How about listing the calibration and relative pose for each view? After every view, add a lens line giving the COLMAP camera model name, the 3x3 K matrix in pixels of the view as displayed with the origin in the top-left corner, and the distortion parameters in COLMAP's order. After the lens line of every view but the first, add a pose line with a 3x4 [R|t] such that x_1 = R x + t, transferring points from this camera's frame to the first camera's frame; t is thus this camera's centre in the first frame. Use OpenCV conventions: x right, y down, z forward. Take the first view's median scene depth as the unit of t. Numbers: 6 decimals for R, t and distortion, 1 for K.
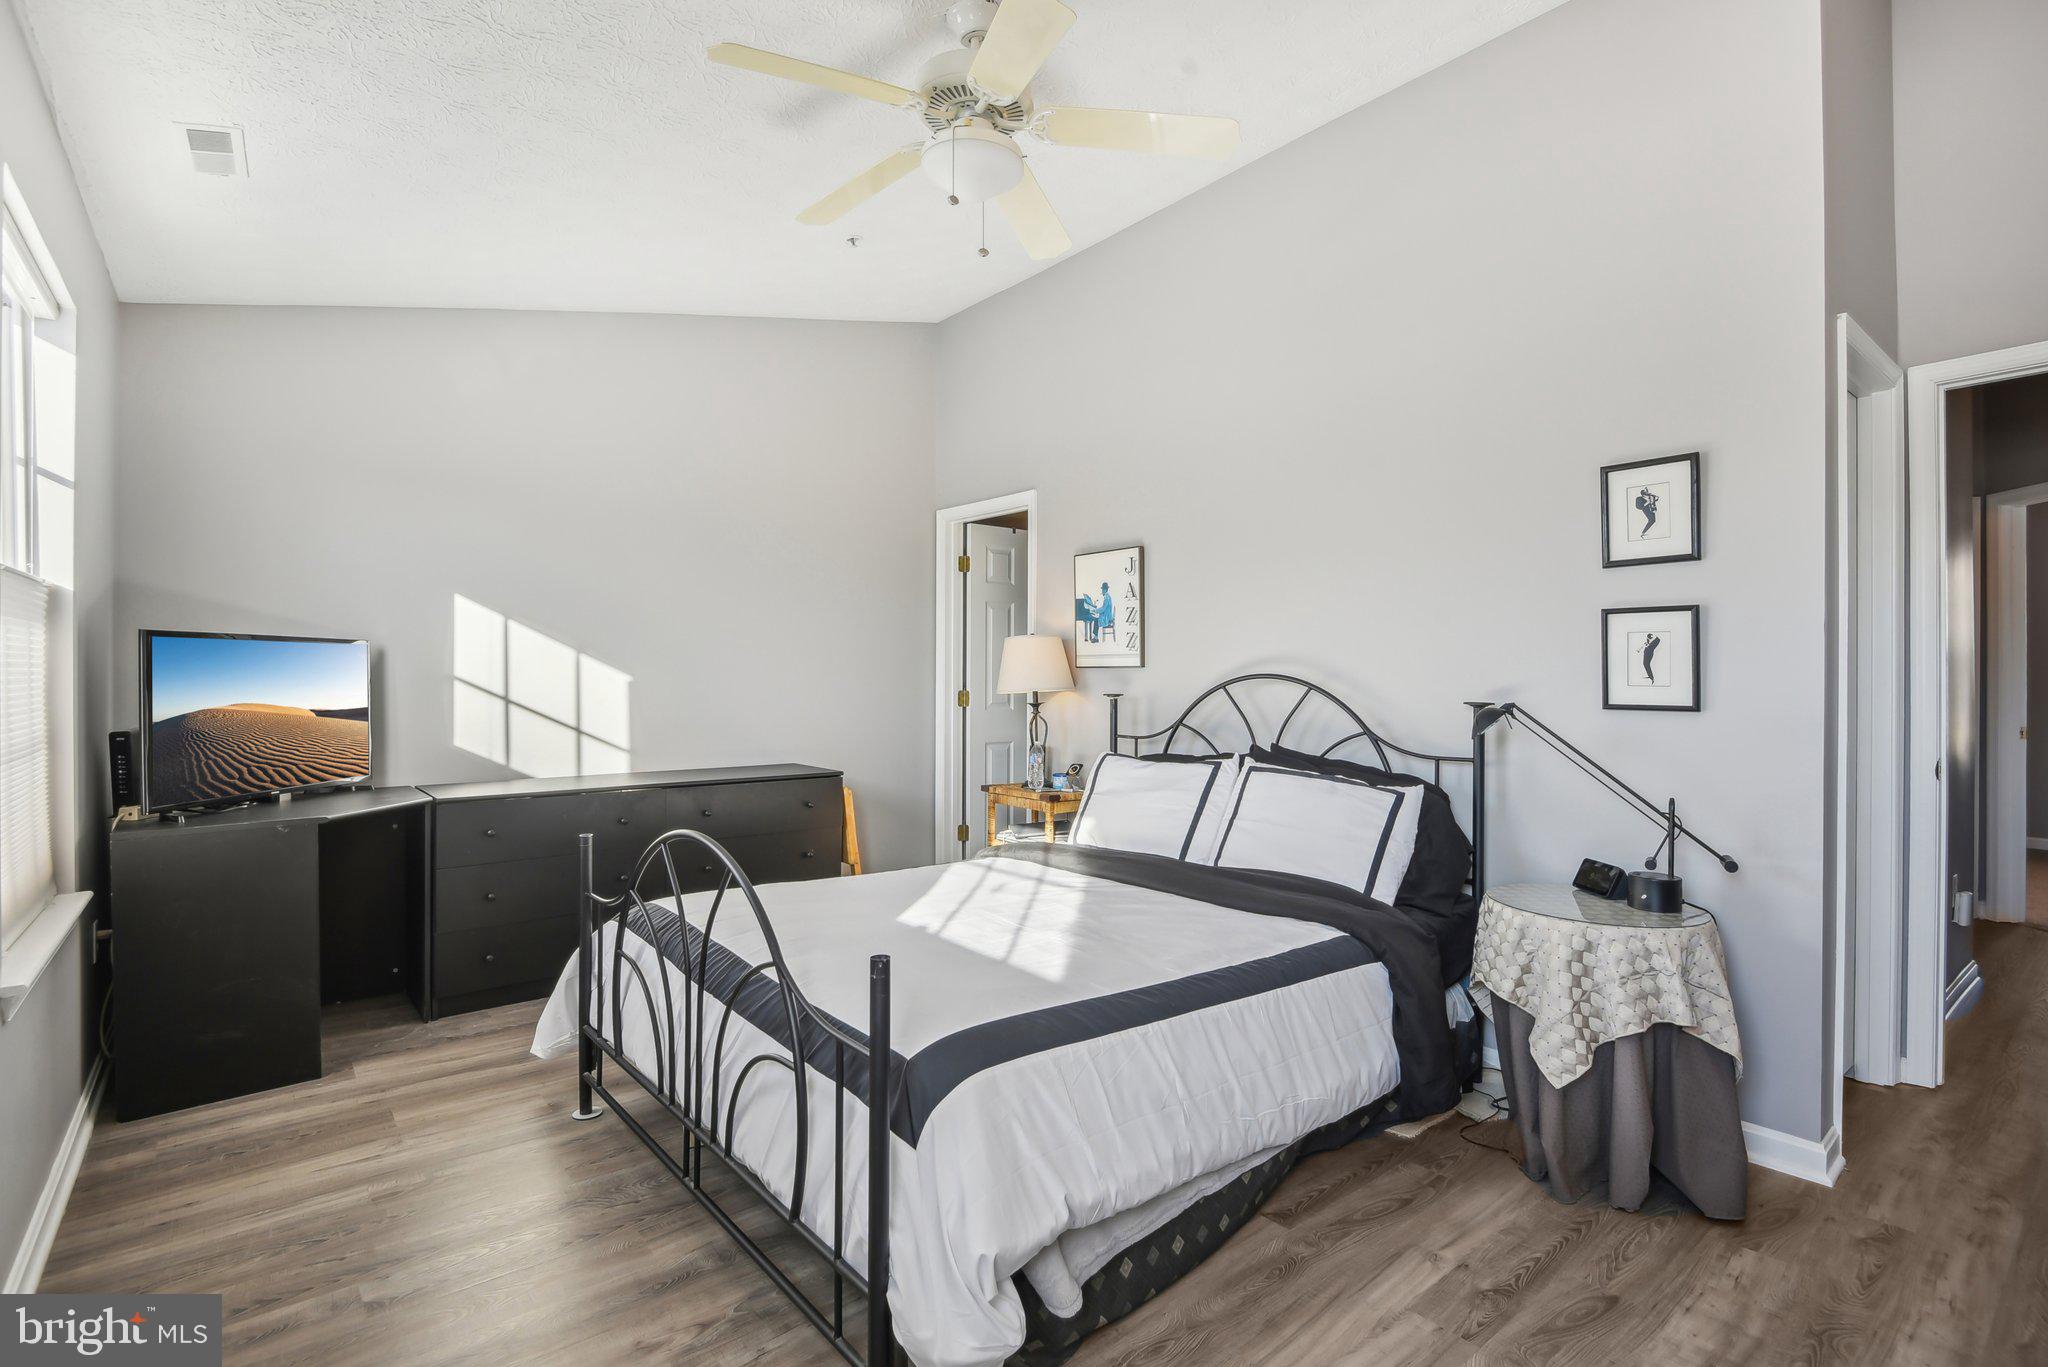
lens RADIAL K [[955.6, 0, 1028.2], [0, 955.6, 699.0], [0, 0, 1]] dist [-0.009621, -0.005347]
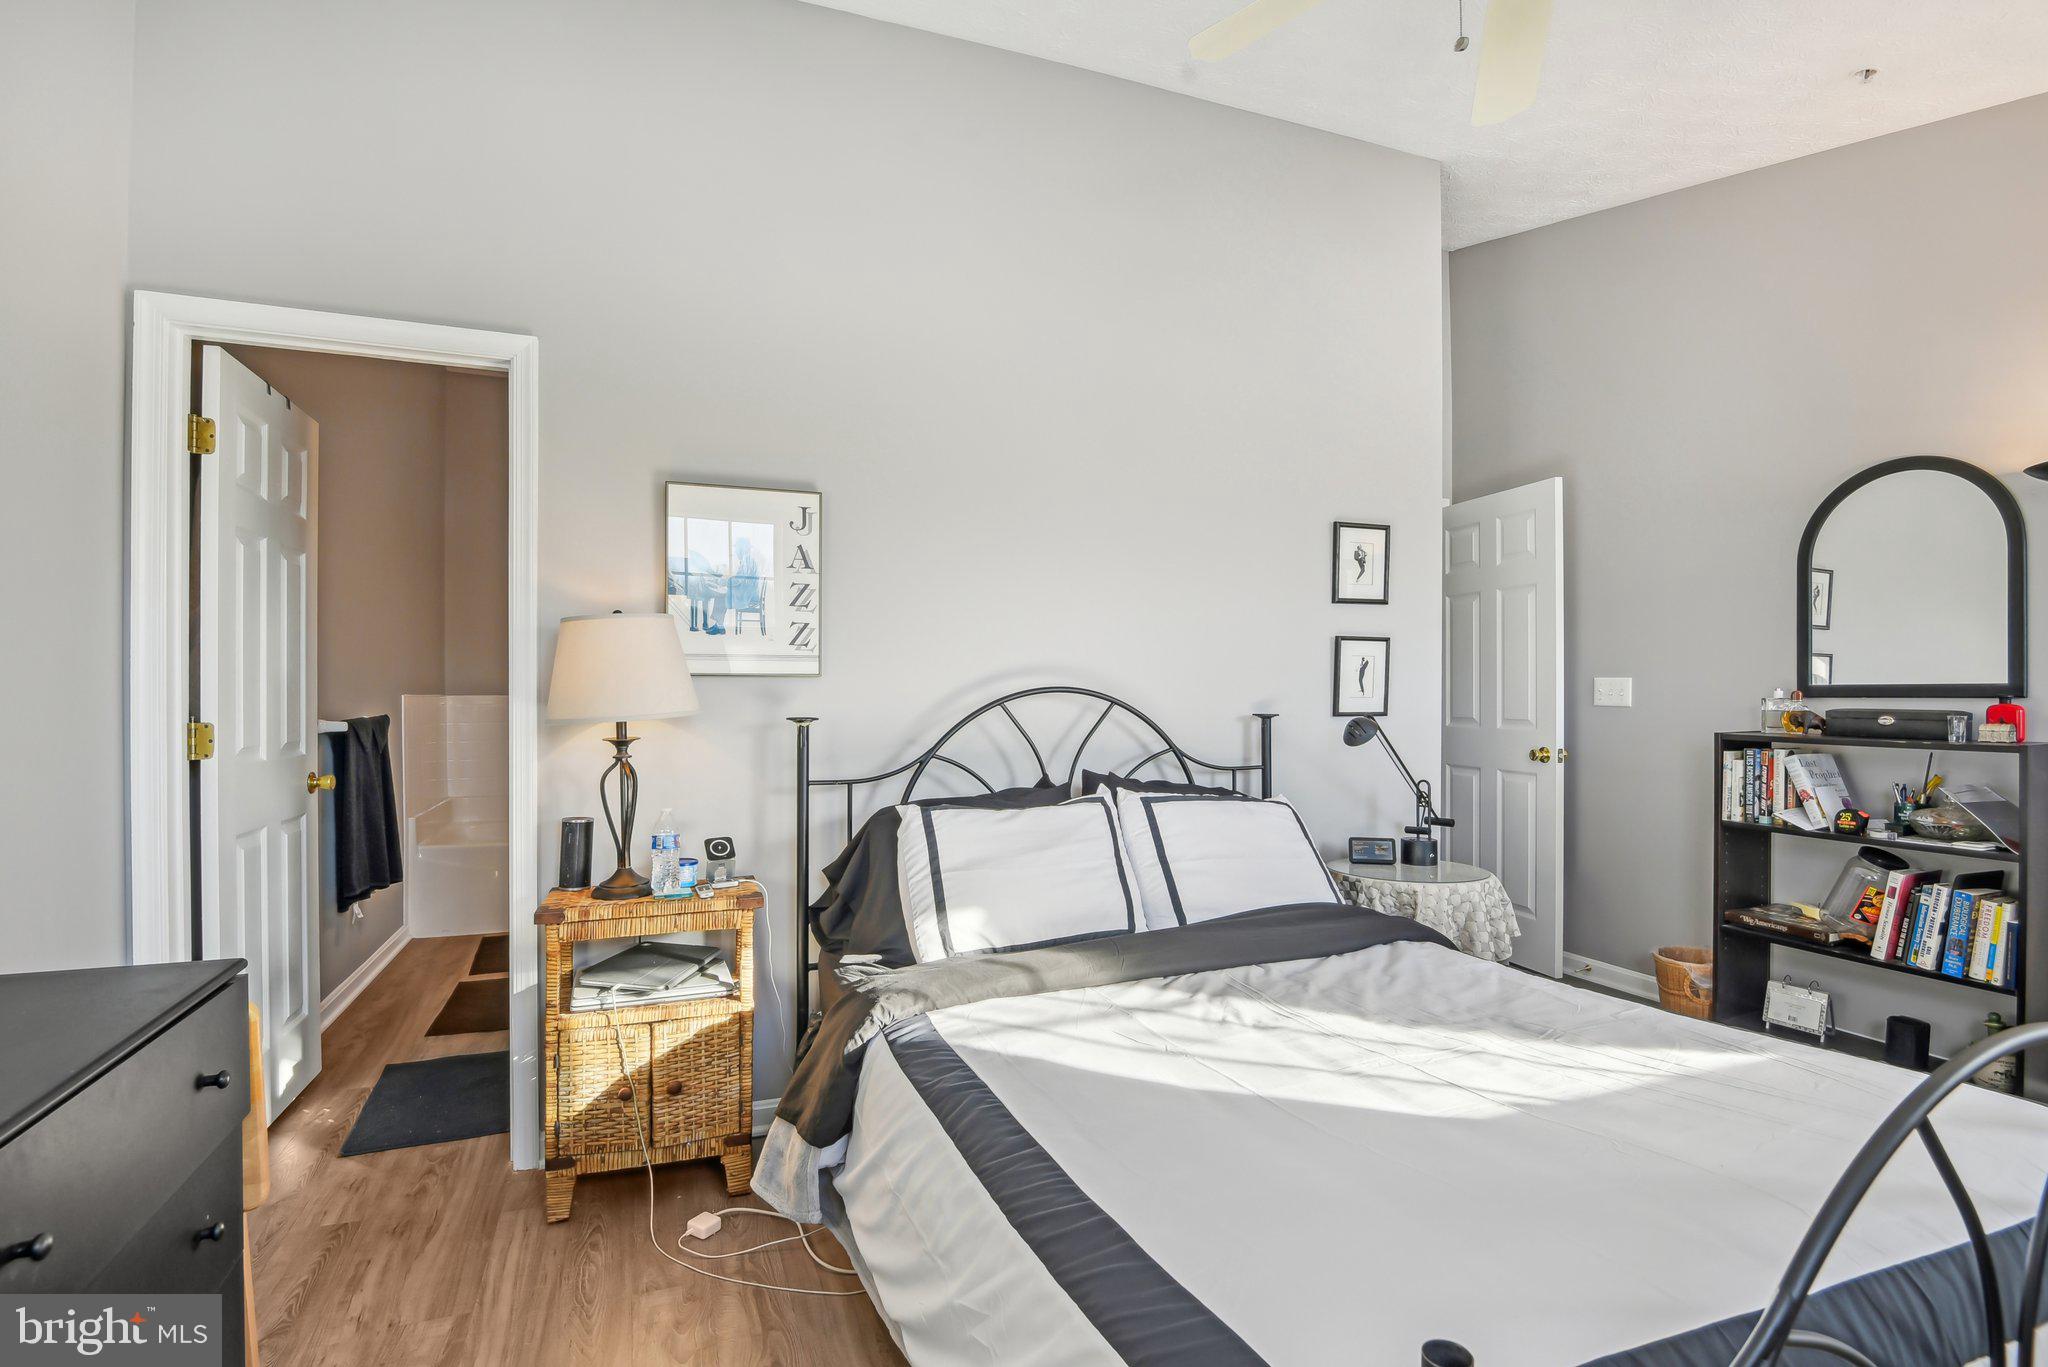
lens RADIAL K [[955.6, 0, 1030.7], [0, 955.6, 693.3], [0, 0, 1]] dist [-0.009621, -0.005347]
pose [[0.299336, -0.003976, 0.954139, -0.508074], [0.021897, 0.999757, -0.002703, -0.017598], [-0.953896, 0.021701, 0.299350, 0.719504]]
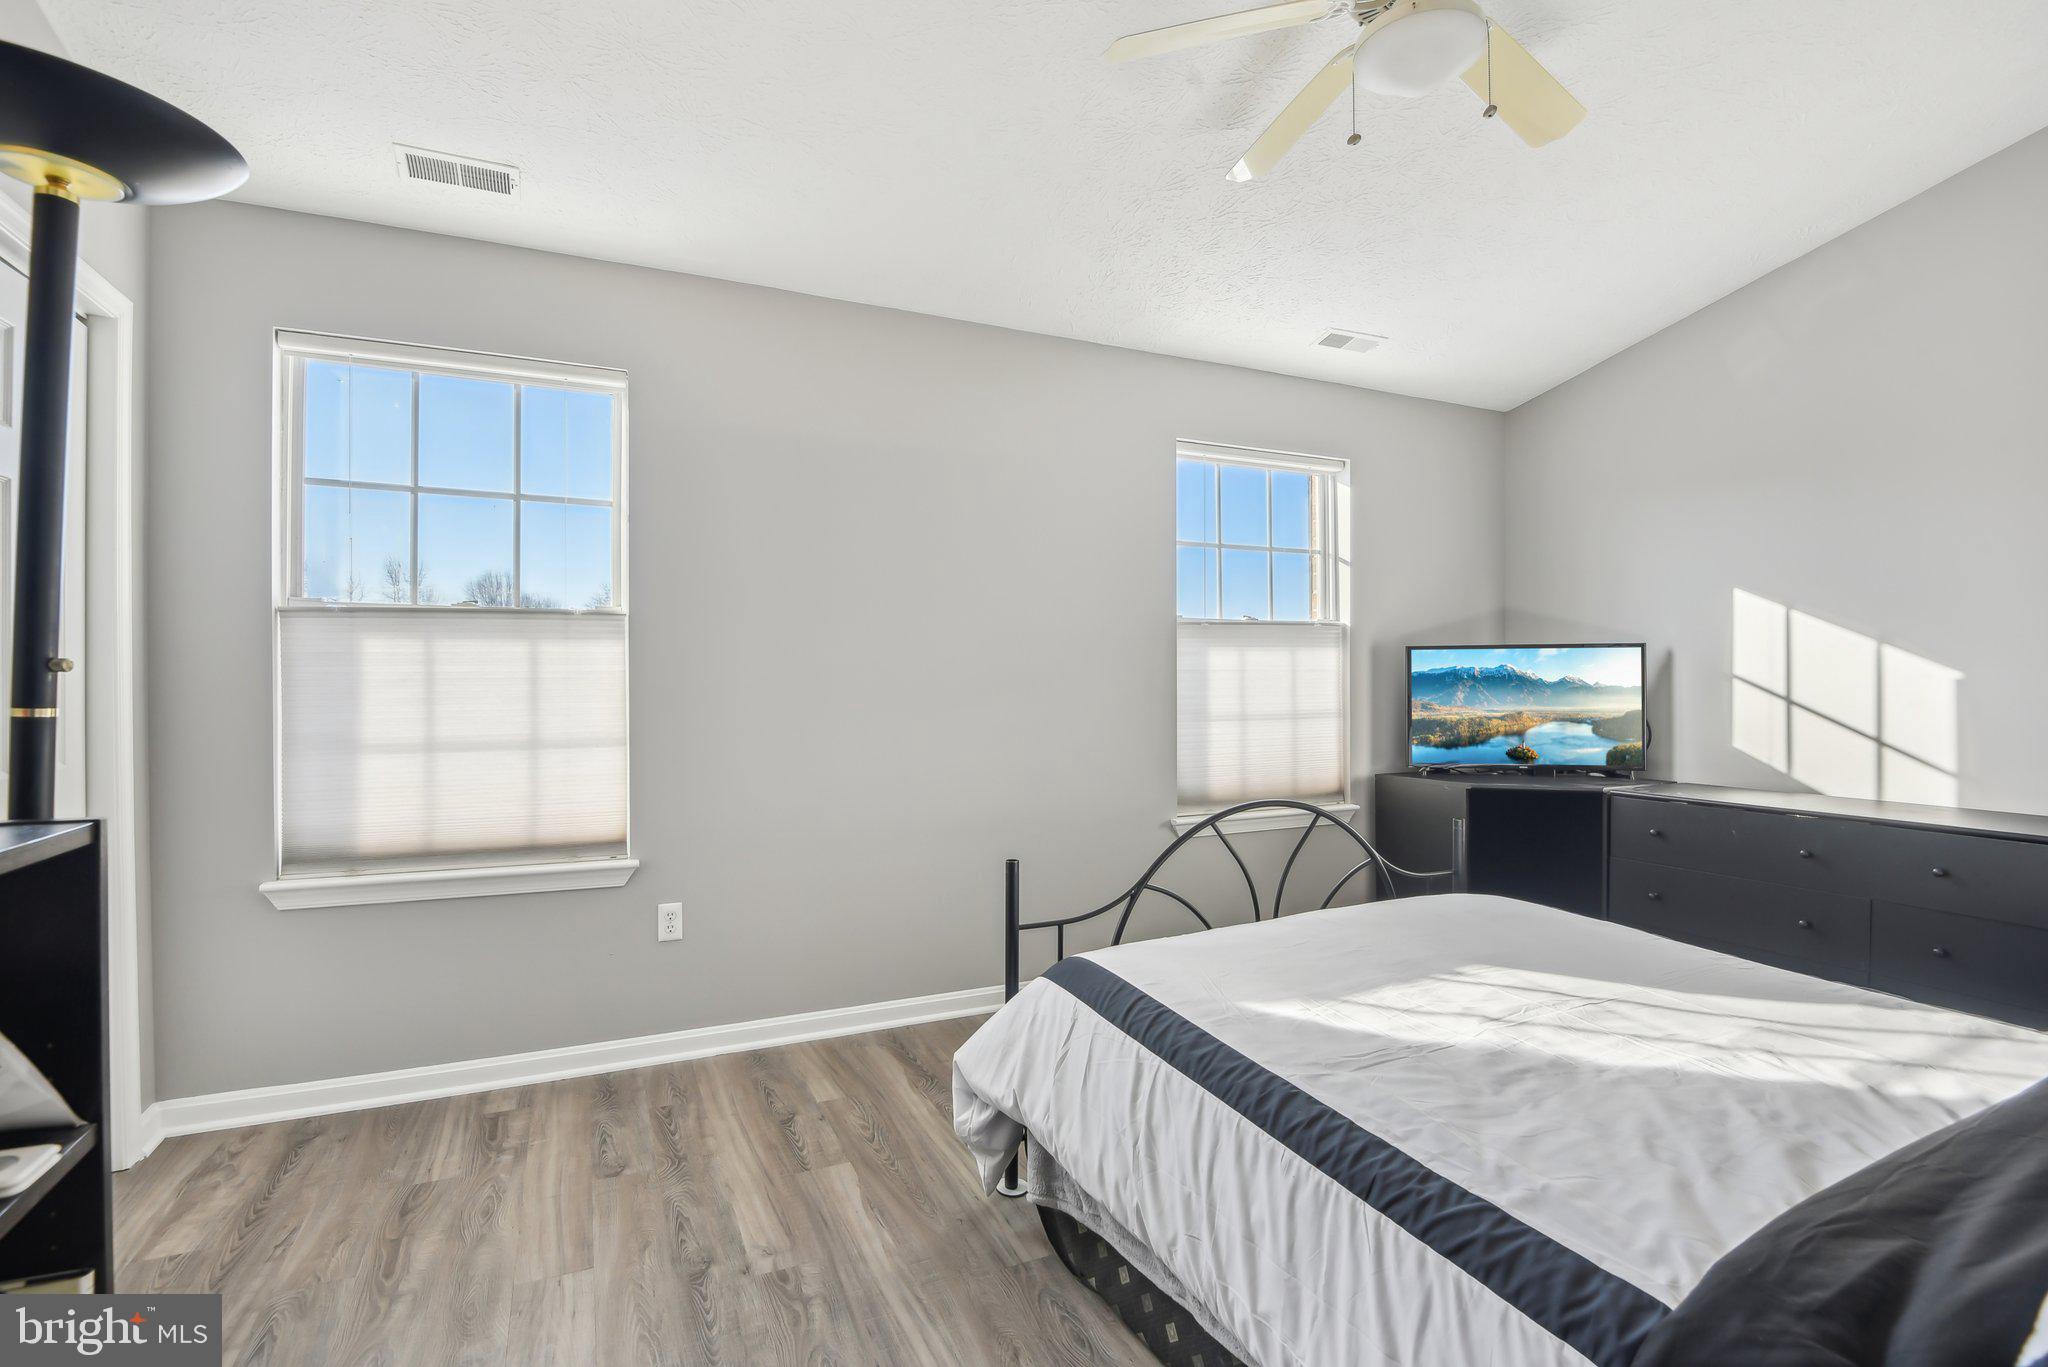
lens RADIAL K [[955.6, 0, 1035.8], [0, 955.6, 673.3], [0, 0, 1]] dist [-0.009621, -0.005347]
pose [[-0.252822, -0.007847, -0.967481, 0.489508], [-0.015632, 0.999870, -0.004025, -0.010105], [0.967386, 0.014107, -0.252912, 0.557217]]
